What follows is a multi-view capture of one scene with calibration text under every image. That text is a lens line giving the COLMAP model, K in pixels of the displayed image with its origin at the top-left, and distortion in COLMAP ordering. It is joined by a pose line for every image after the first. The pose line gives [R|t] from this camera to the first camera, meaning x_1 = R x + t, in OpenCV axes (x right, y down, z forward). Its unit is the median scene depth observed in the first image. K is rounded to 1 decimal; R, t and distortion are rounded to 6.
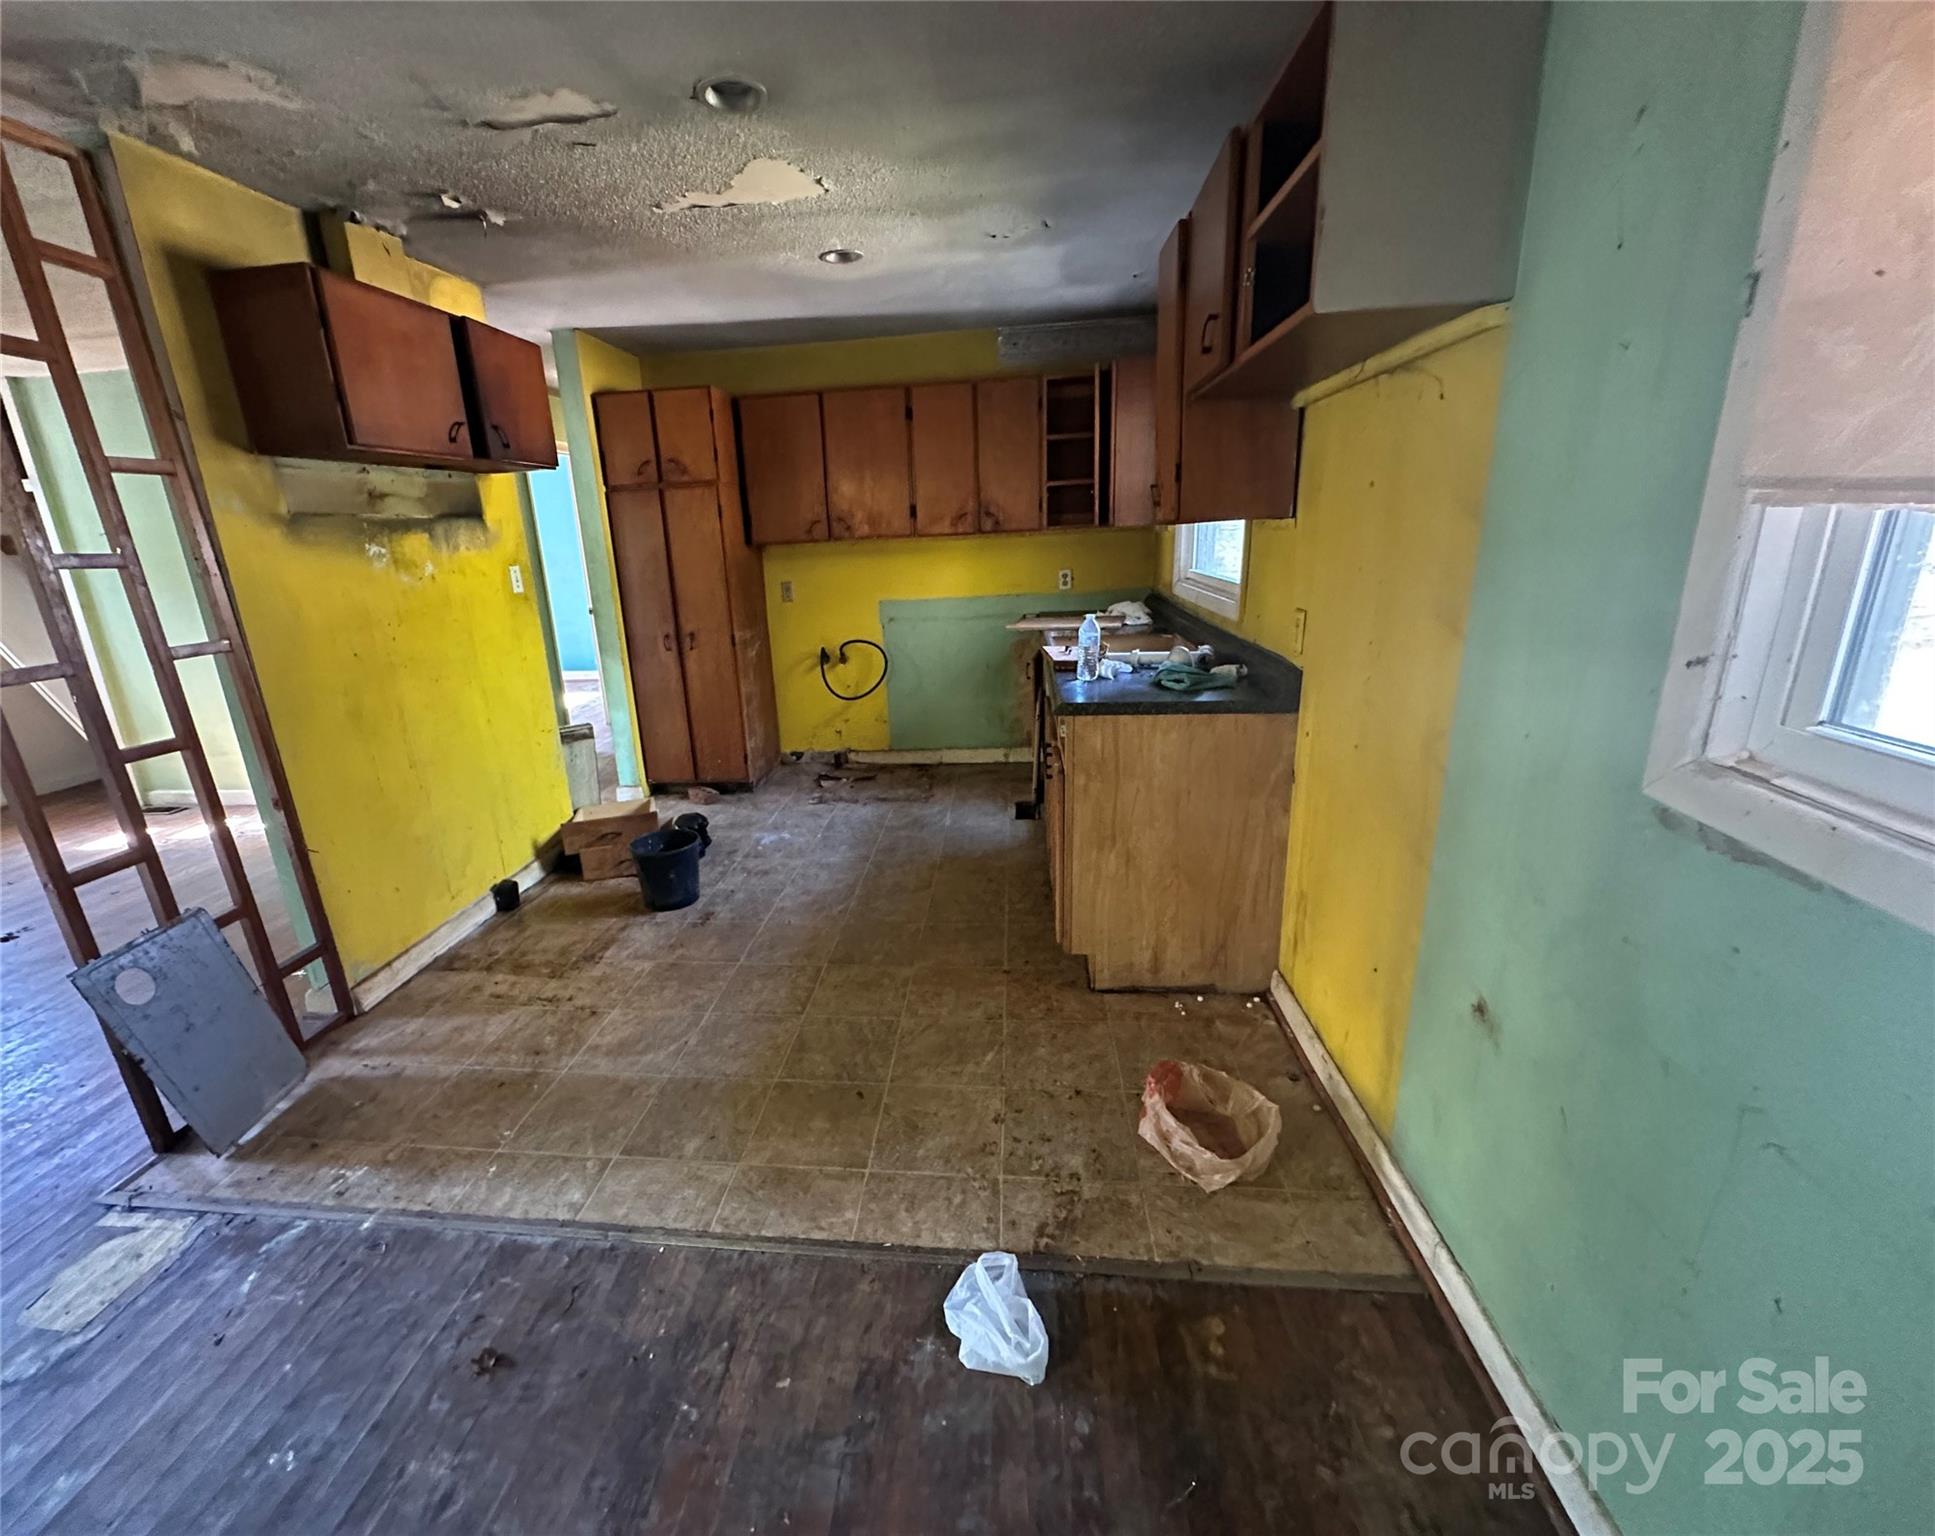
lens RADIAL K [[819.4, 0, 908.2], [0, 819.4, 771.4], [0, 0, 1]] dist [0.000237, 0.000063]
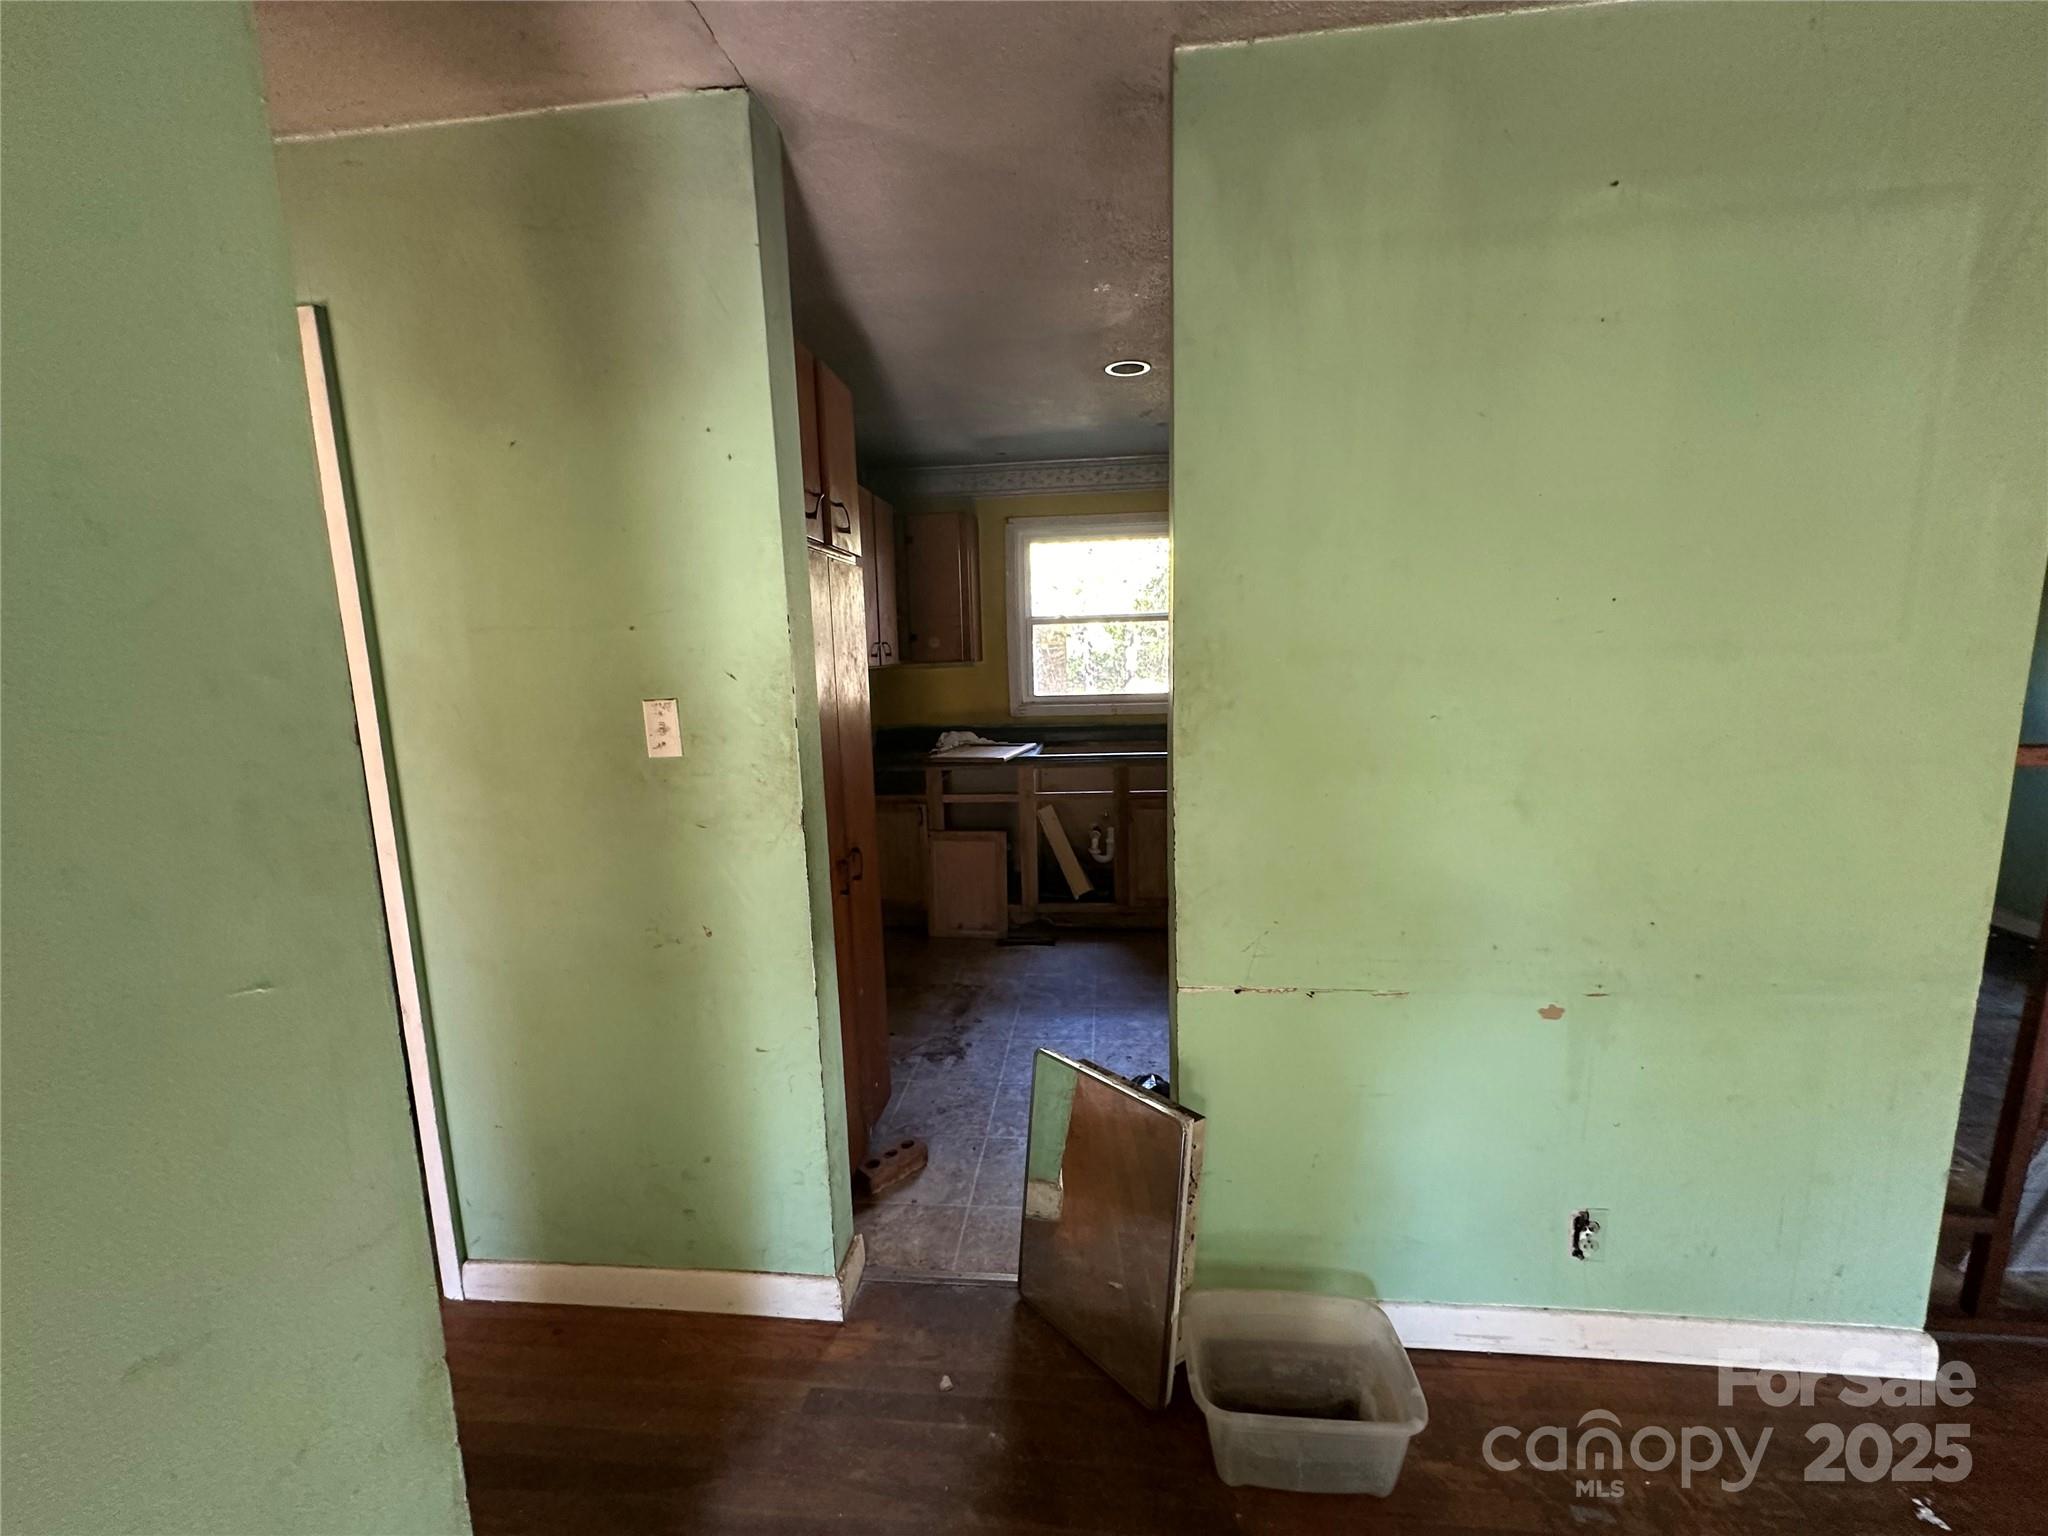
lens RADIAL K [[816.4, 0, 1026.3], [0, 816.4, 771.4], [0, 0, 1]] dist [-0.003863, 0.000678]
pose [[-0.026435, -0.104920, 0.994129, -1.034682], [0.308310, 0.945141, 0.107948, -0.322154], [-0.950919, 0.309354, 0.007363, 1.218030]]
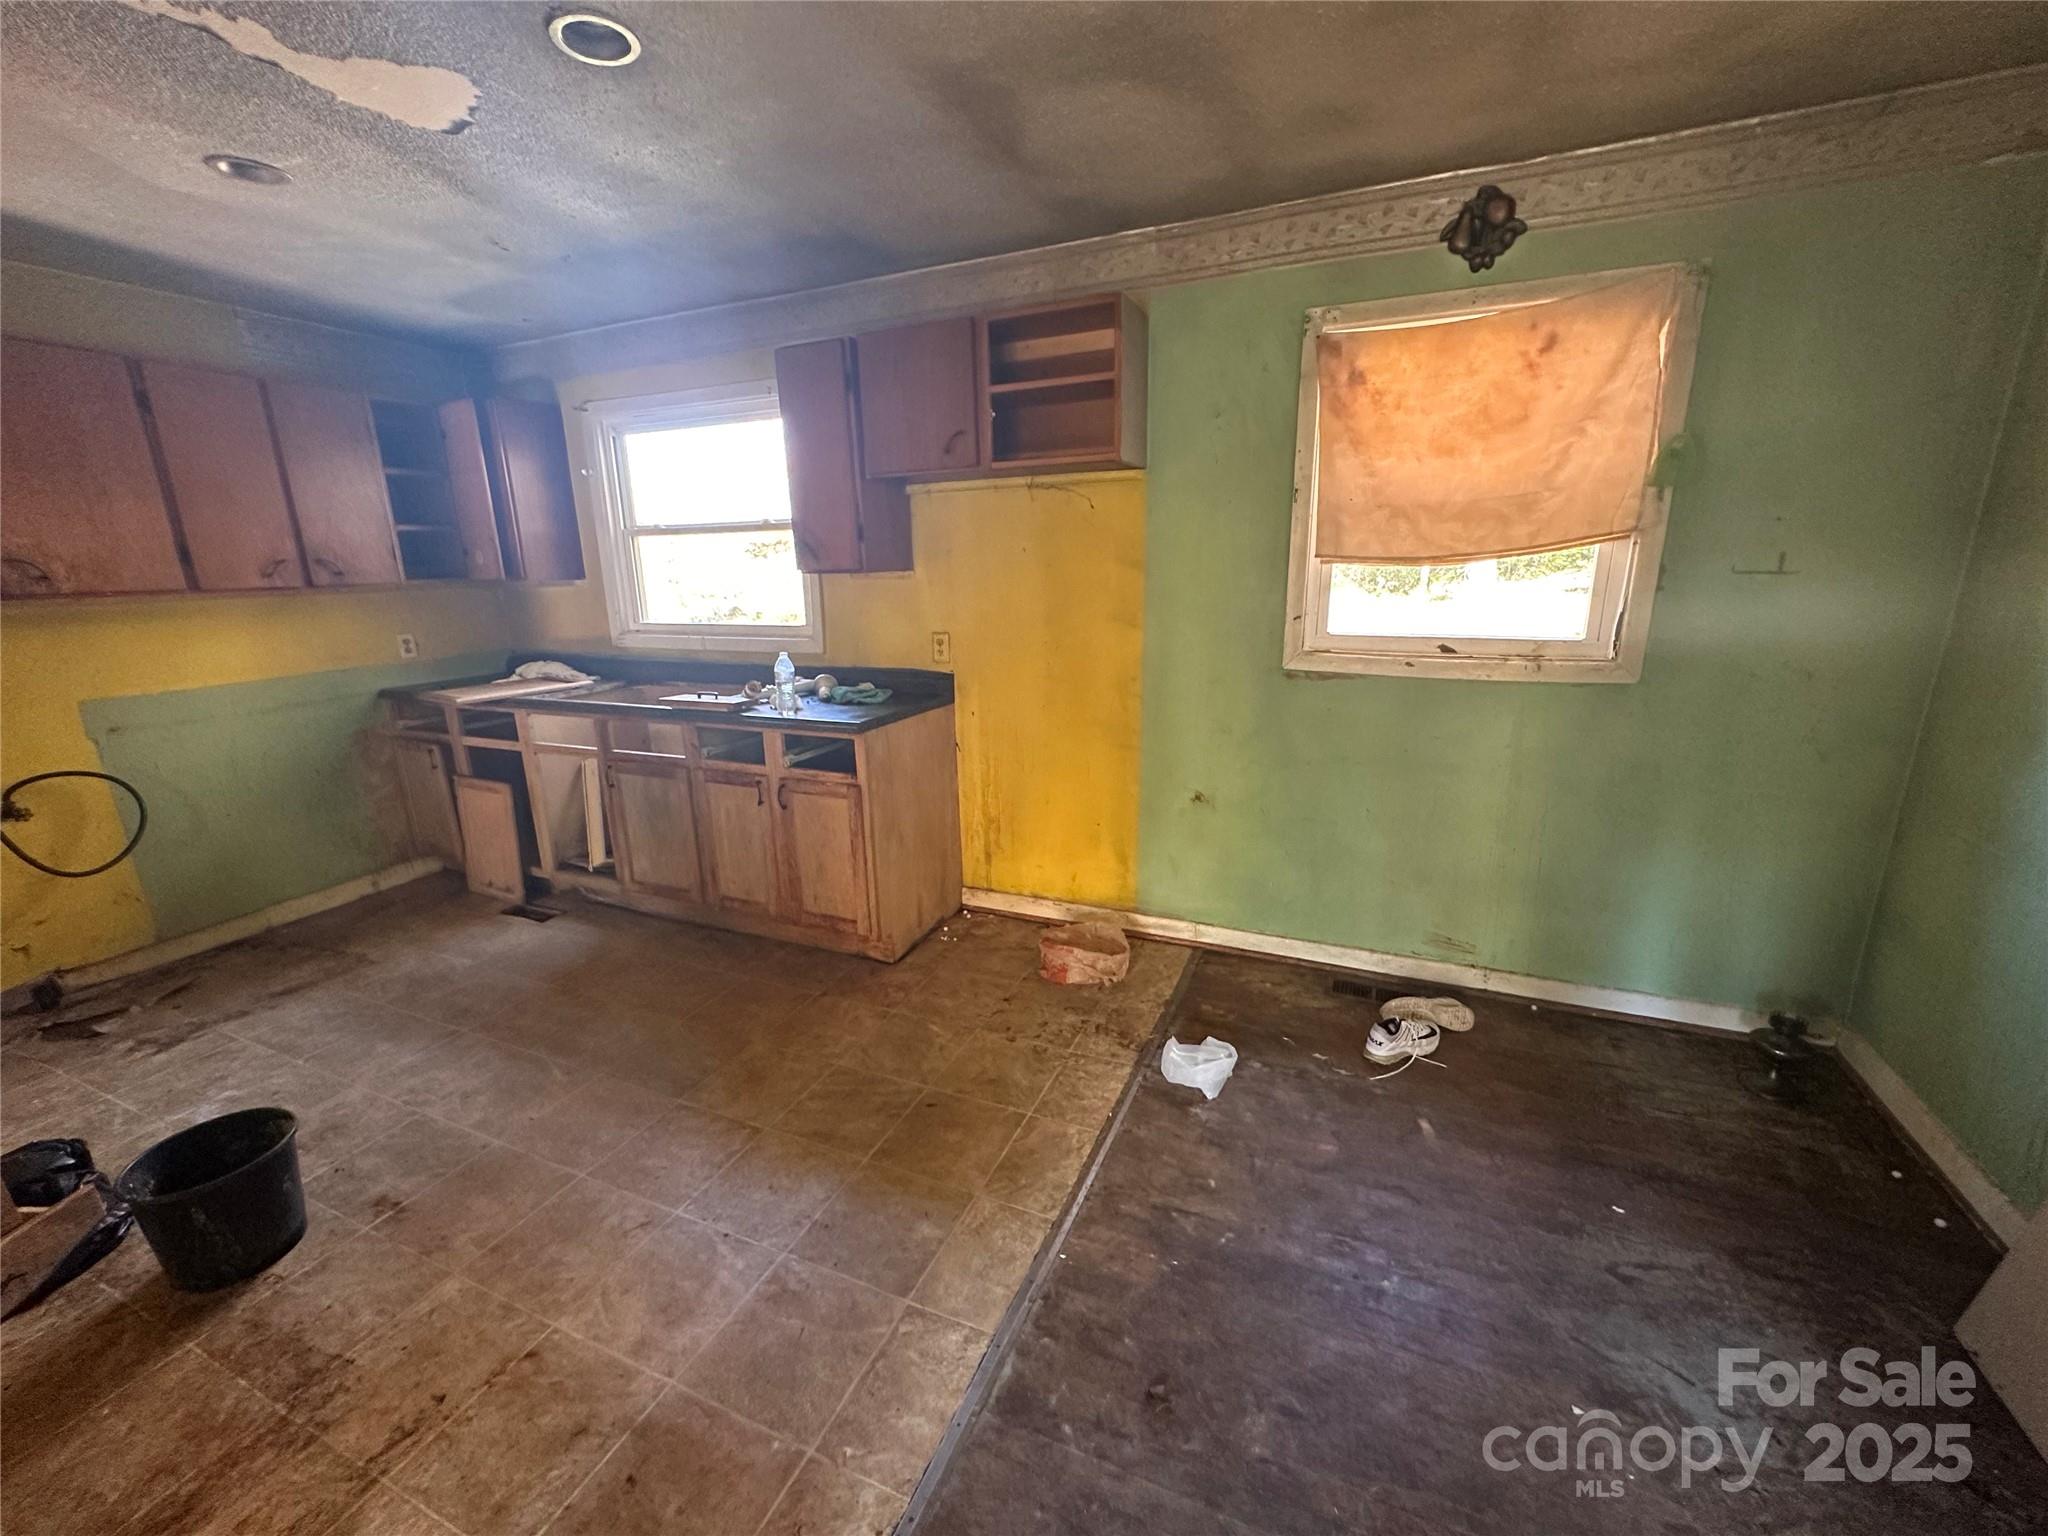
lens RADIAL K [[816.4, 0, 1026.3], [0, 816.4, 771.4], [0, 0, 1]] dist [-0.003863, 0.000678]
pose [[0.284921, -0.201533, 0.937126, -0.602717], [0.277320, 0.953170, 0.120668, -0.065546], [-0.917559, 0.225502, 0.327467, 0.304382]]
